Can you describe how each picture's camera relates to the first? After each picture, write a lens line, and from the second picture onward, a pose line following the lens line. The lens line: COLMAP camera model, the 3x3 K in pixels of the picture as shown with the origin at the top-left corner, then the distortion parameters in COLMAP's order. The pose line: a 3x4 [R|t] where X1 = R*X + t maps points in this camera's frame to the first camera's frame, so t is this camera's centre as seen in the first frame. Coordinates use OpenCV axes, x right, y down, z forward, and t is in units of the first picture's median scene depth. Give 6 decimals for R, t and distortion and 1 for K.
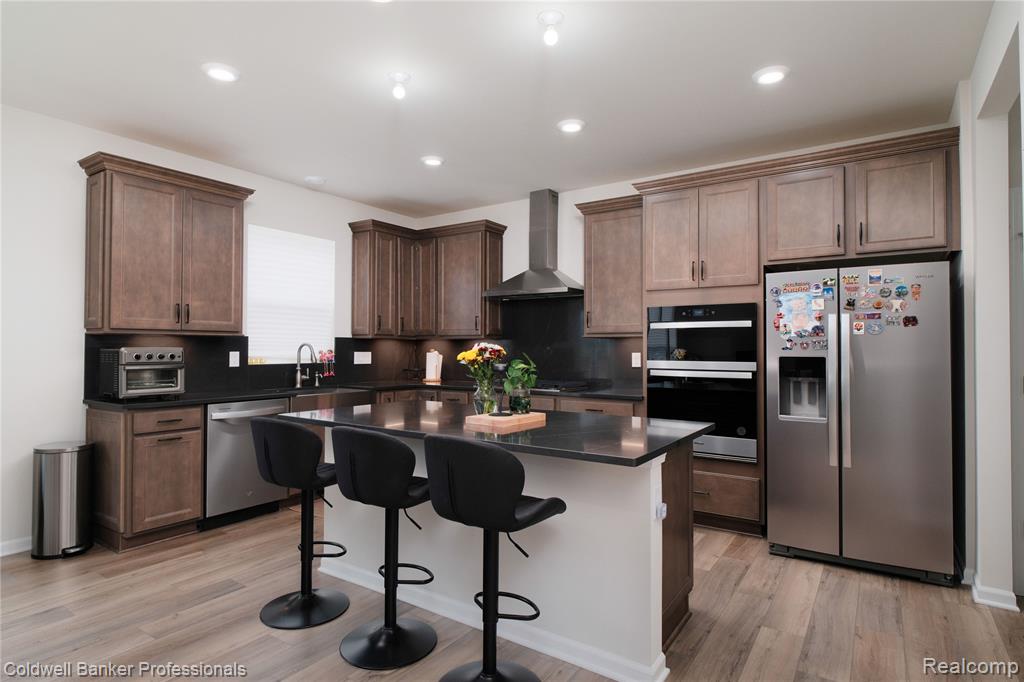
lens RADIAL K [[550.4, 0, 512.0], [0, 550.4, 341.0], [0, 0, 1]] dist [0.001374, -0.000669]
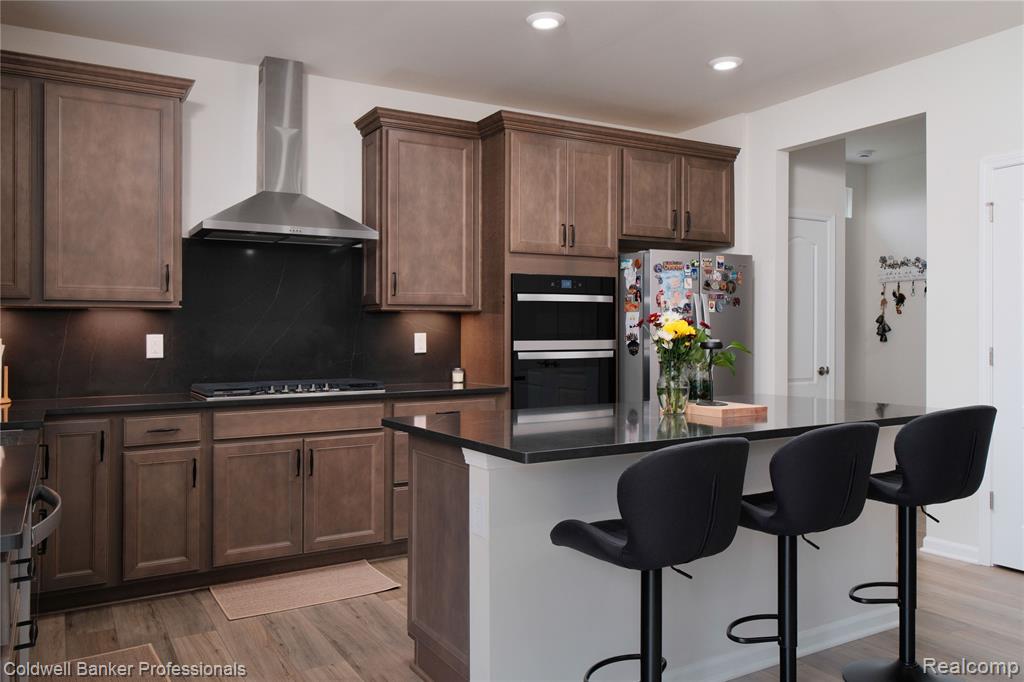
lens RADIAL K [[766.0, 0, 512.0], [0, 766.0, 341.0], [0, 0, 1]] dist [0.019764, -0.000239]
pose [[0.428918, -0.011928, 0.903265, -0.756111], [-0.002325, 0.999895, 0.014309, 0.020074], [-0.903340, -0.008237, 0.428845, 0.536701]]
